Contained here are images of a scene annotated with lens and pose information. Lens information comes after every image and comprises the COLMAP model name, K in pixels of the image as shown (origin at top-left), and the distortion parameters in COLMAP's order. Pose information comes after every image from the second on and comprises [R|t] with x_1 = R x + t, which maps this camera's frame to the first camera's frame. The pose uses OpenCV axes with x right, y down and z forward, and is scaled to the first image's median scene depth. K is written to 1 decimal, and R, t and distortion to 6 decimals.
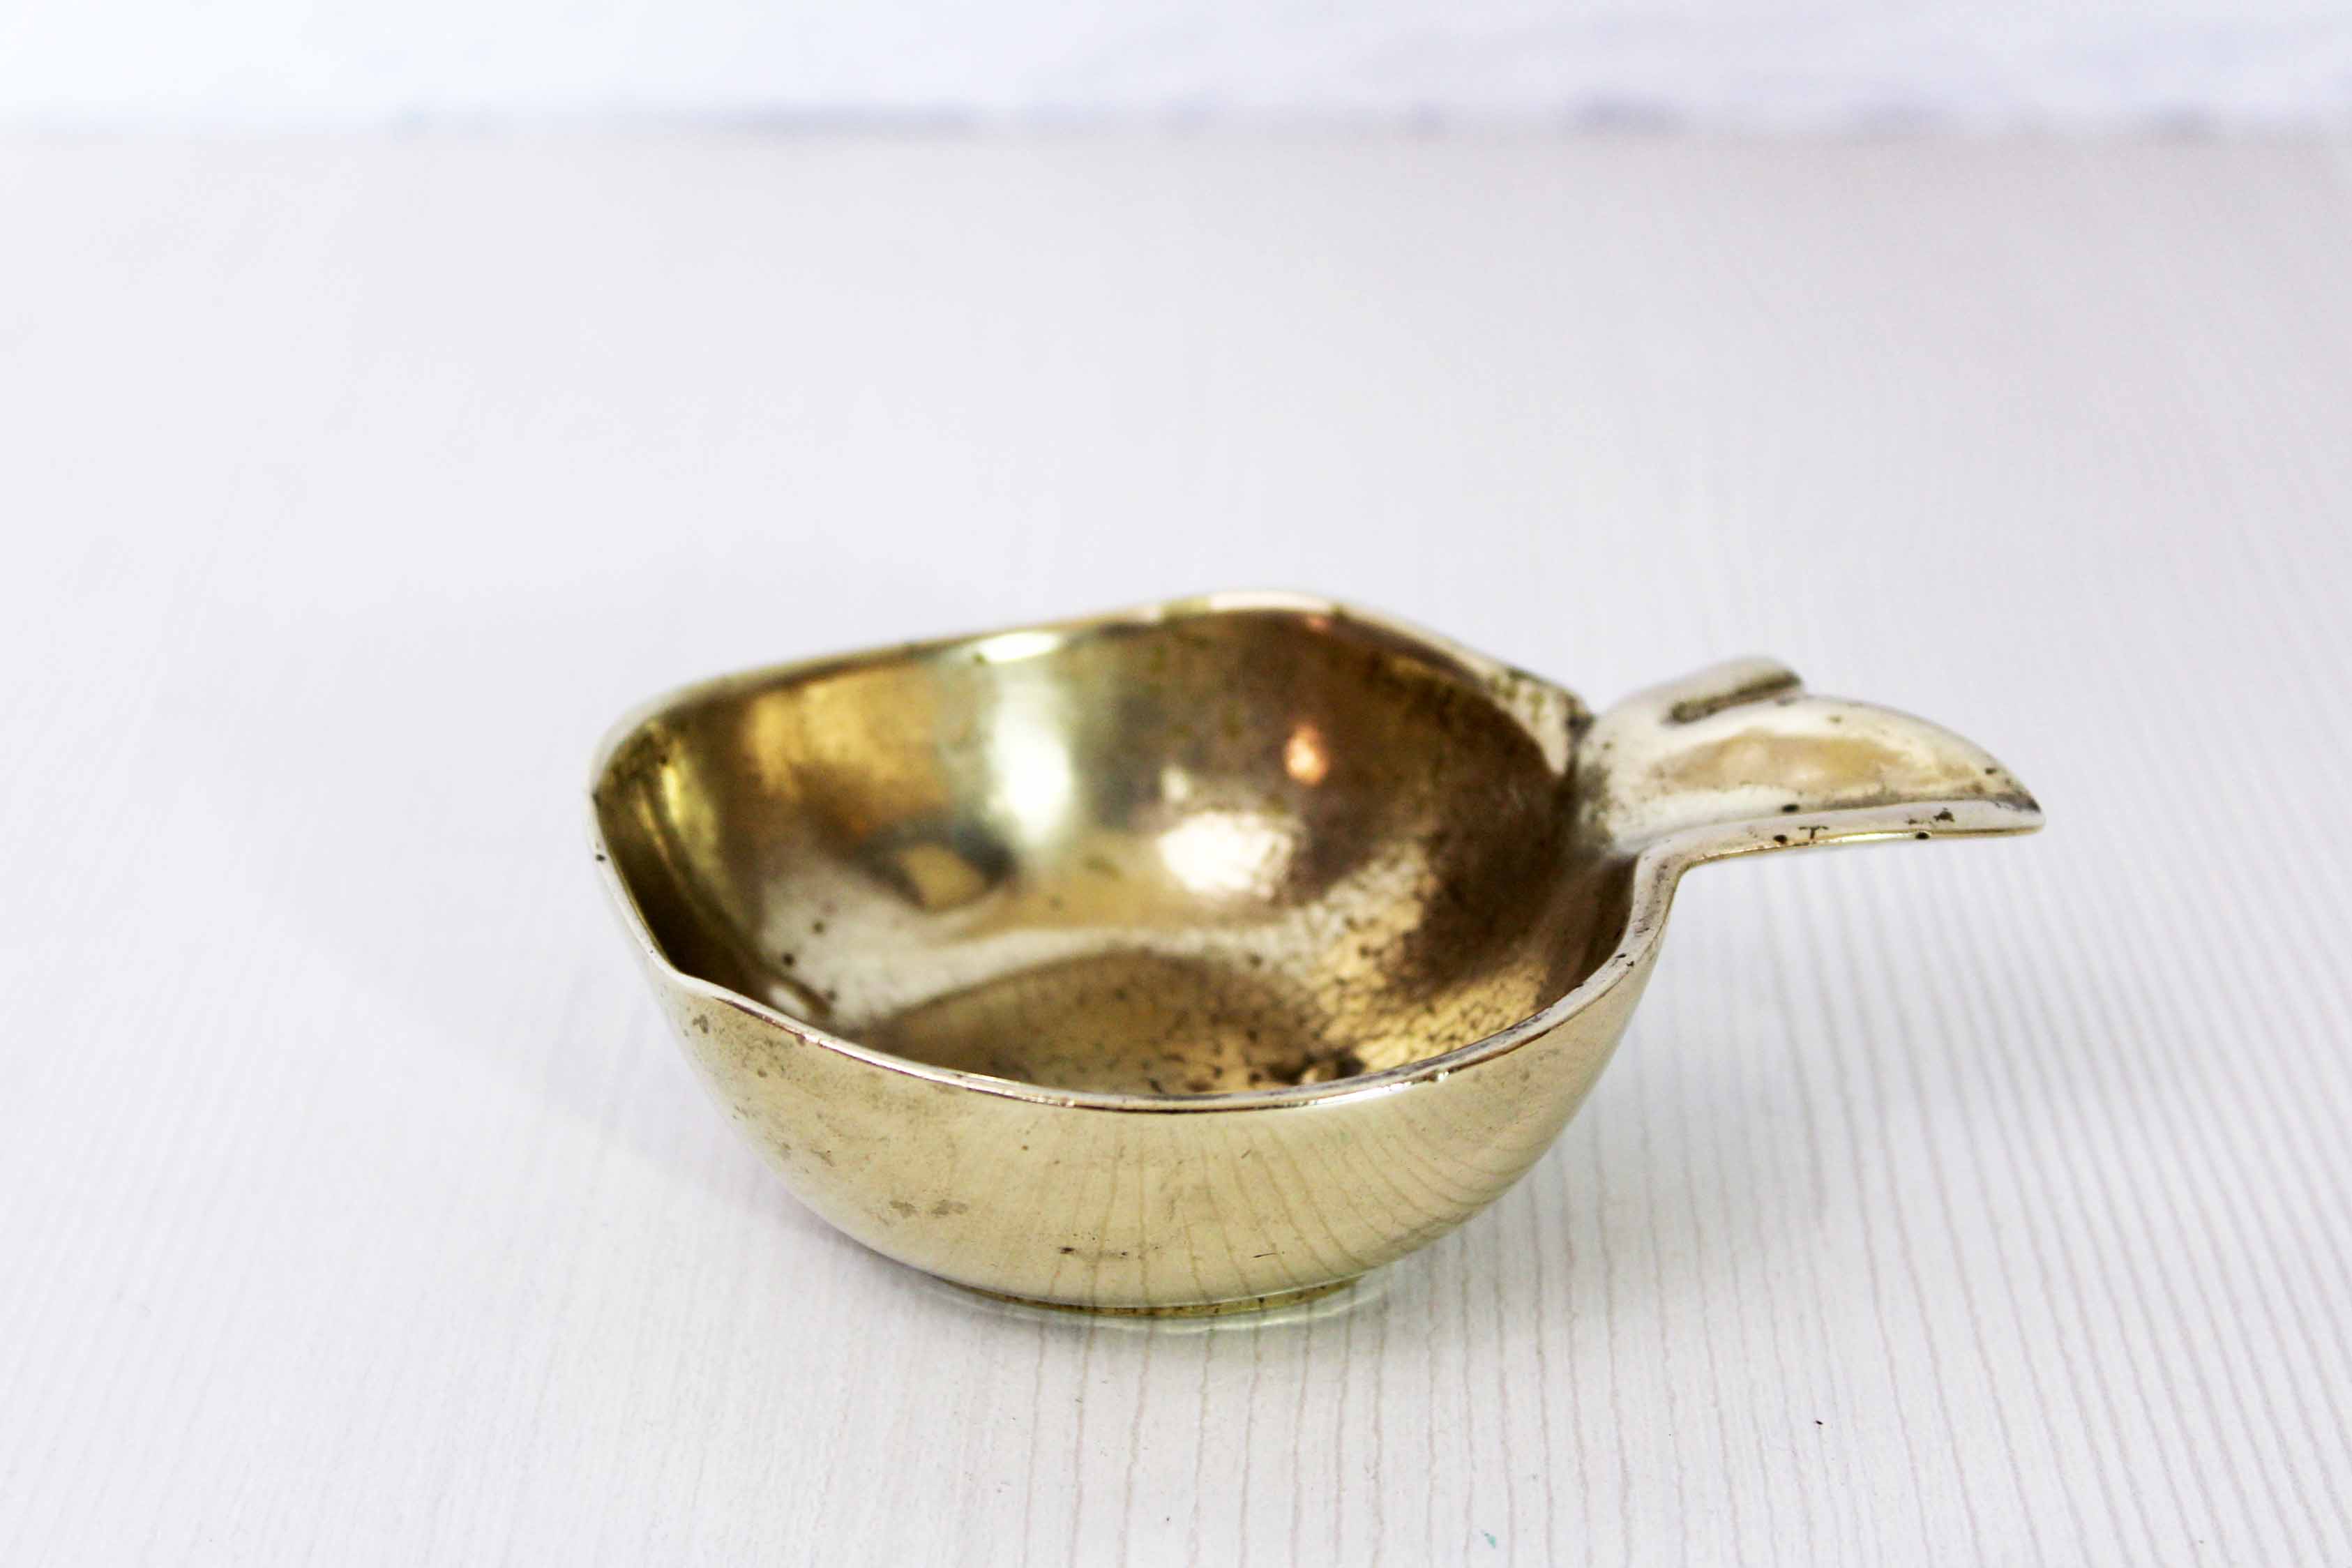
lens RADIAL K [[5181.6, 0, 1169.9], [0, 5181.6, 787.8], [0, 0, 1]] dist [0.034817, 0.000000]
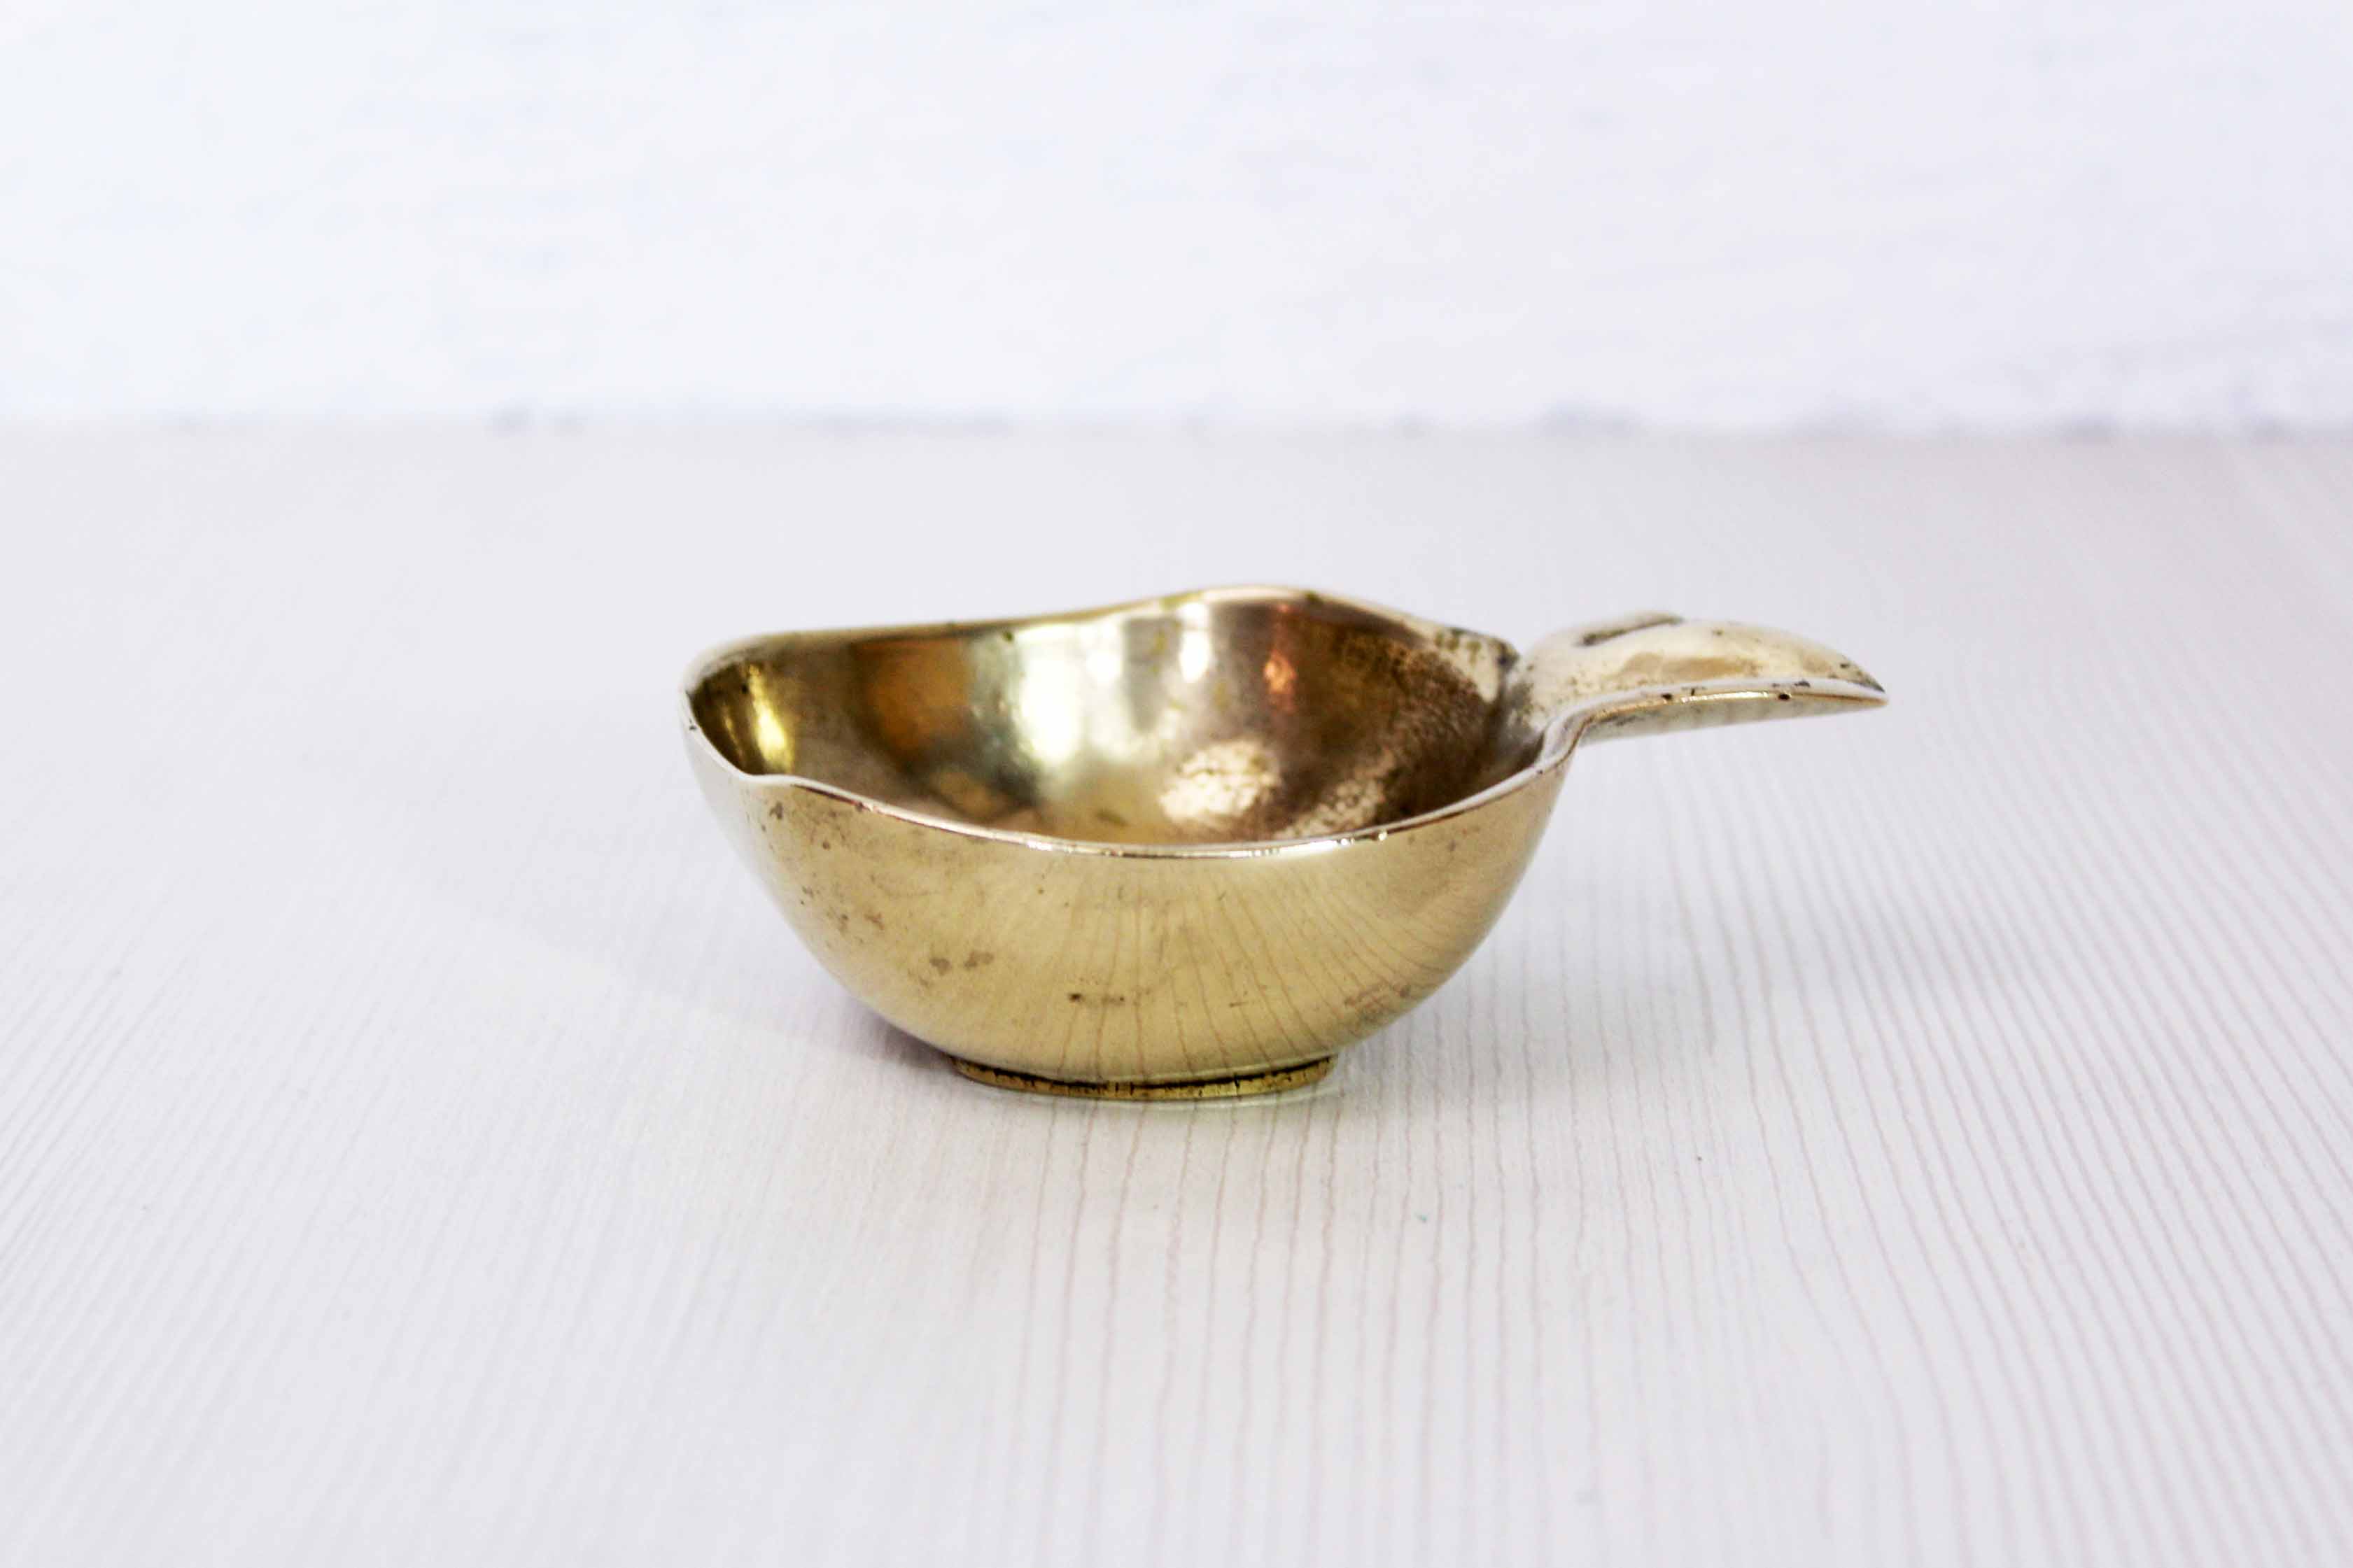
lens RADIAL K [[5612.6, 0, 1182.9], [0, 5612.6, 781.7], [0, 0, 1]] dist [0.054667, 0.000000]
pose [[0.999959, 0.005677, -0.007101, 0.013818], [-0.006855, 0.983862, -0.178795, 0.261884], [0.005972, 0.178836, 0.983861, -0.287485]]
